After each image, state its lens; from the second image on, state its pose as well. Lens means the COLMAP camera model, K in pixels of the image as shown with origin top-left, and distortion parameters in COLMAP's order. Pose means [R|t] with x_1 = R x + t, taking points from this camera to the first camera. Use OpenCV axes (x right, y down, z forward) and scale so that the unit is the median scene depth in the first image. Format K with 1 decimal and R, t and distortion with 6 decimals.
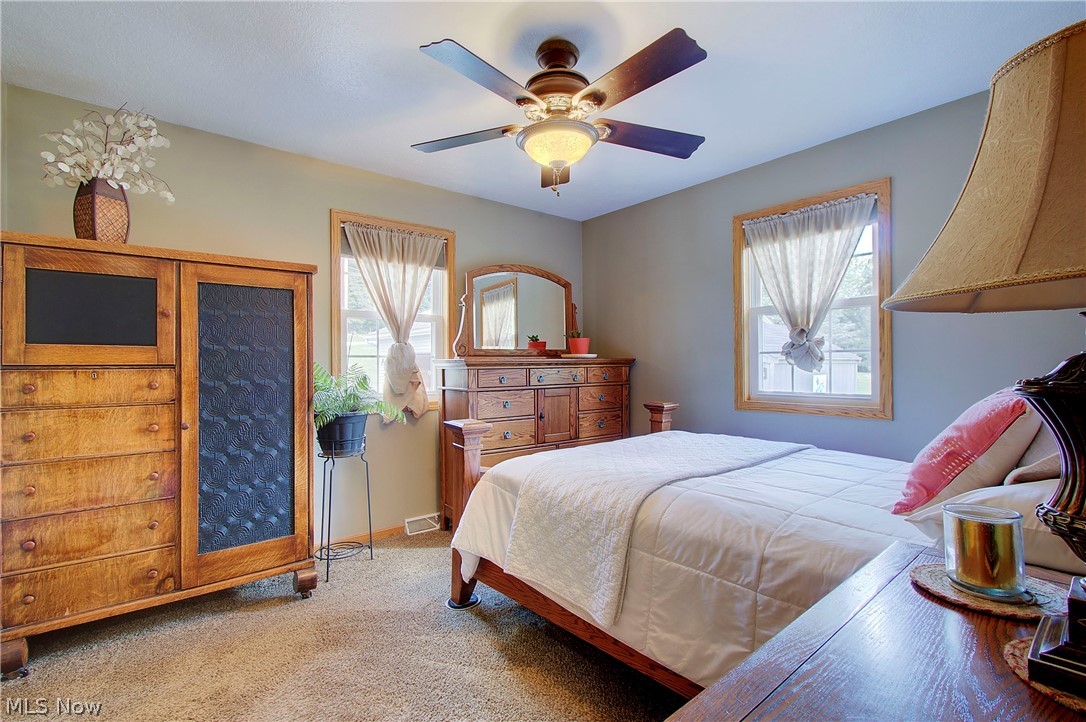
lens RADIAL K [[500.5, 0, 535.5], [0, 500.5, 366.2], [0, 0, 1]] dist [0.000218, 0.001686]
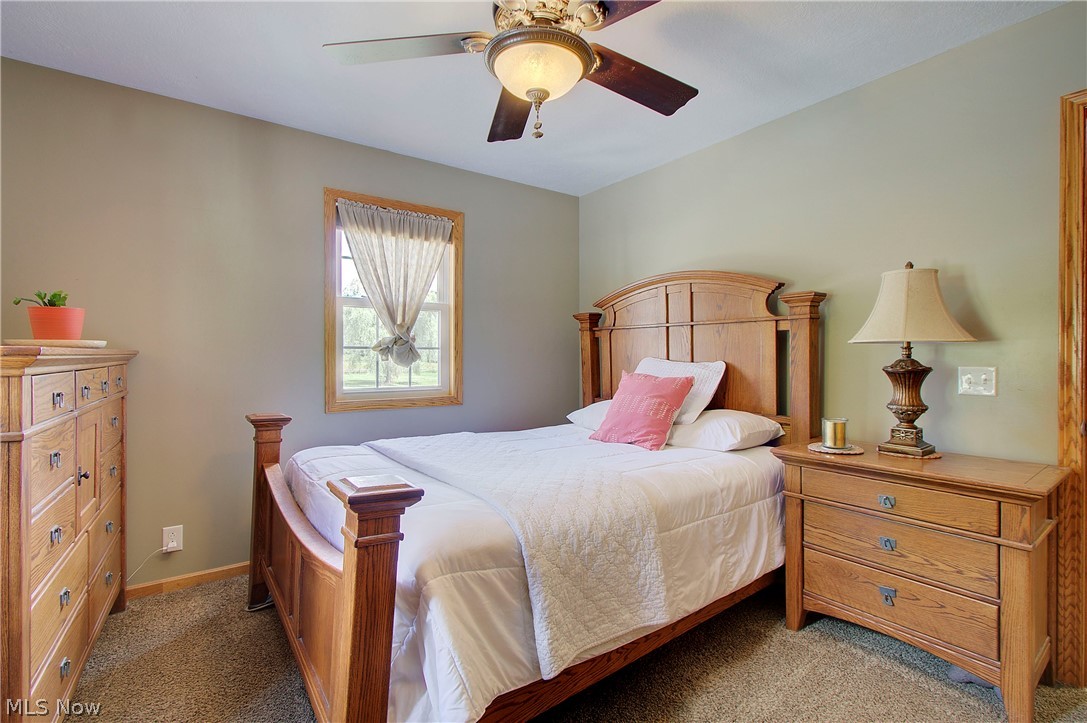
lens RADIAL K [[501.0, 0, 537.5], [0, 501.0, 353.6], [0, 0, 1]] dist [0.000218, 0.001686]
pose [[0.054022, 0.009344, 0.998496, -0.504845], [0.000500, 0.999956, -0.009385, -0.006887], [-0.998540, 0.001006, 0.054015, 0.681351]]
